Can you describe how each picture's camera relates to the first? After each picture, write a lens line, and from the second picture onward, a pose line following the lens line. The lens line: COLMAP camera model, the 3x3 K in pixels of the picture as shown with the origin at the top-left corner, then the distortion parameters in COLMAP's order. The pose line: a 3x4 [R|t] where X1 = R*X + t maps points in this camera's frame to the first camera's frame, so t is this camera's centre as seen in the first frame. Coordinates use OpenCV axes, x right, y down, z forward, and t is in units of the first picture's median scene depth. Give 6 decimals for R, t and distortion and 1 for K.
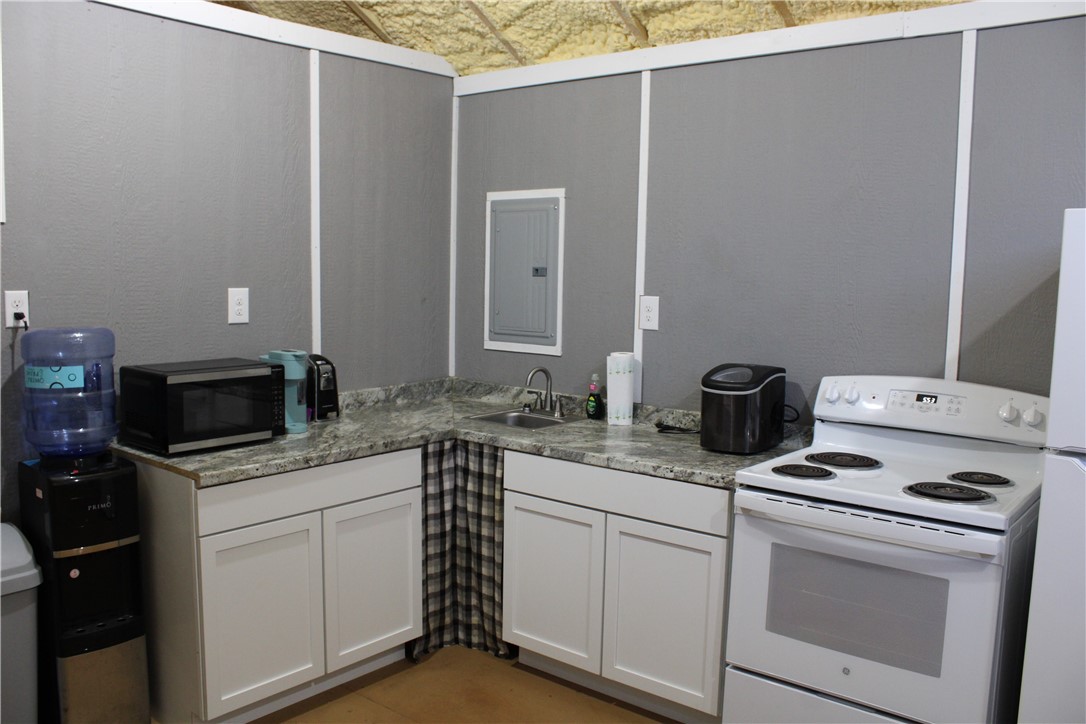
lens RADIAL K [[928.5, 0, 540.9], [0, 928.5, 366.0], [0, 0, 1]] dist [-0.089110, 0.001305]
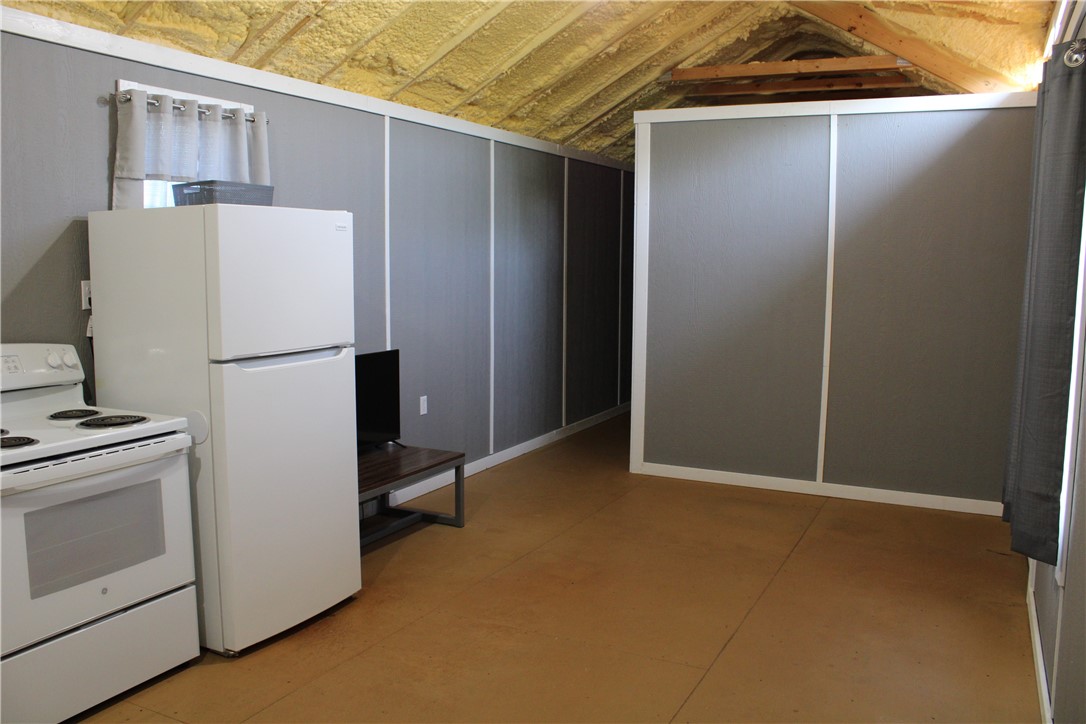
lens RADIAL K [[928.5, 0, 541.7], [0, 928.5, 362.0], [0, 0, 1]] dist [-0.089110, 0.001305]
pose [[-0.222792, -0.133415, 0.965694, -0.862086], [0.095871, 0.982791, 0.157895, -0.081178], [-0.970140, 0.127759, -0.206167, 0.654368]]
